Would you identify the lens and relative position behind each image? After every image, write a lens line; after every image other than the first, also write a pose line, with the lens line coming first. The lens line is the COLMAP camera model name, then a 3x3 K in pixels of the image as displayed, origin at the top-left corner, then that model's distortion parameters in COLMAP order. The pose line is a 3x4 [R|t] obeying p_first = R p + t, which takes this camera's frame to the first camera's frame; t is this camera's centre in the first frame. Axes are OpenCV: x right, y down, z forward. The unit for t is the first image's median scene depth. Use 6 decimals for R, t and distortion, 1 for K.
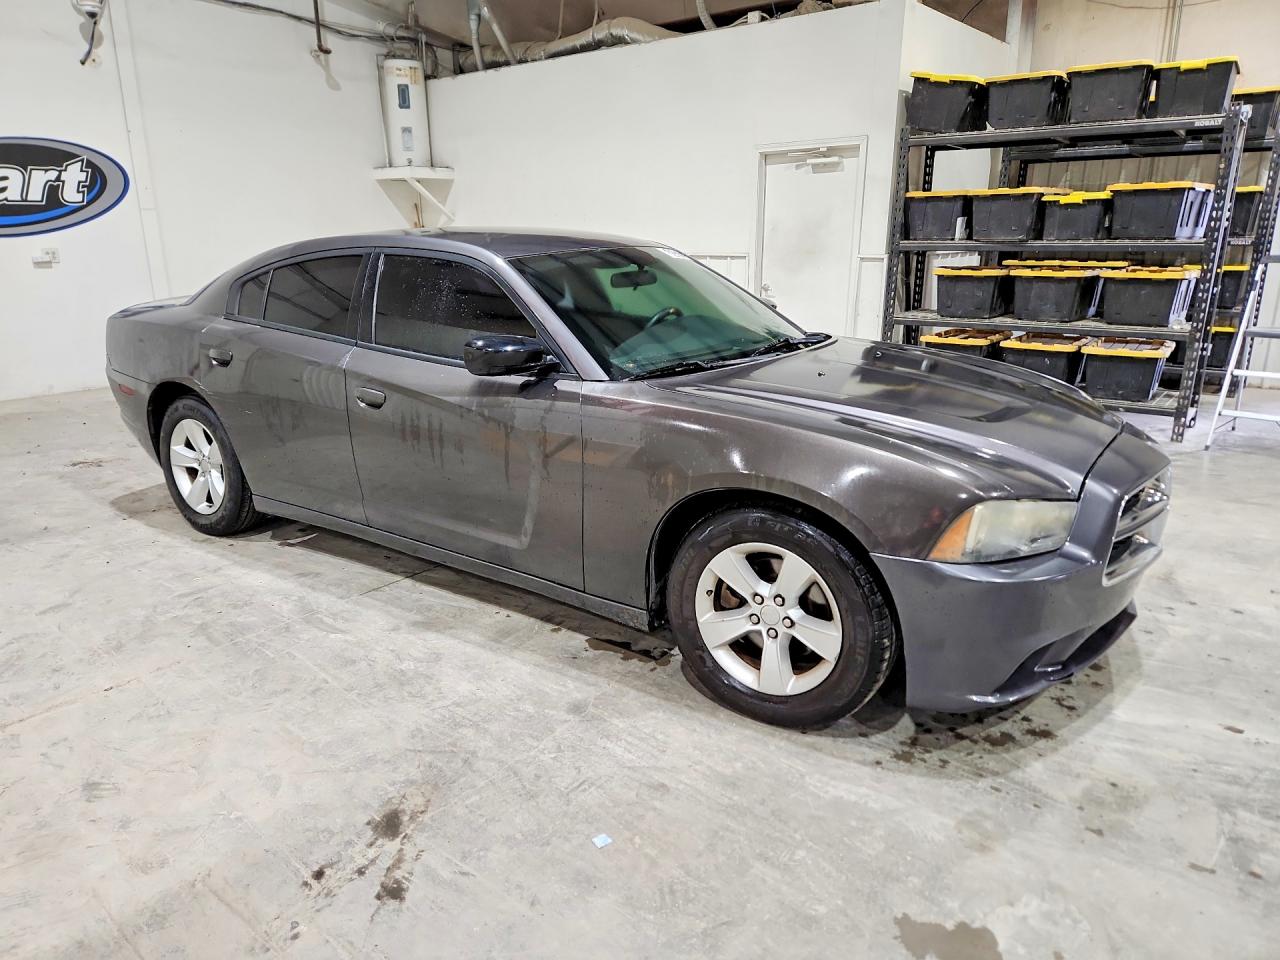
lens RADIAL K [[983.6, 0, 637.9], [0, 983.6, 480.6], [0, 0, 1]] dist [0.042343, -0.027543]
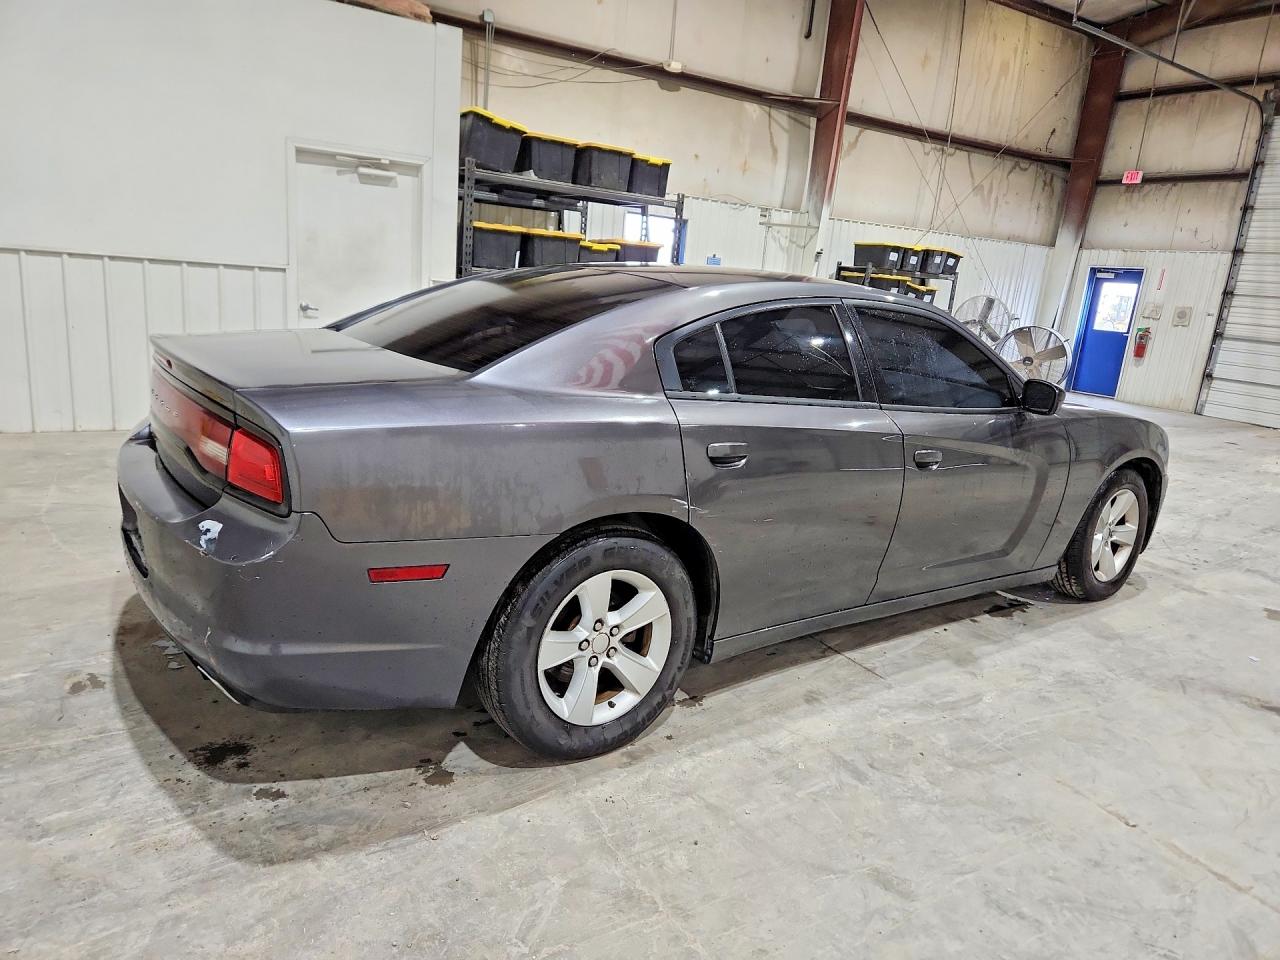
lens RADIAL K [[983.6, 0, 637.0], [0, 983.6, 478.0], [0, 0, 1]] dist [0.042343, -0.027543]
pose [[0.203391, -0.169144, 0.964377, -1.190422], [0.155473, 0.978047, 0.138752, -0.229712], [-0.966675, 0.121714, 0.225223, 1.005089]]
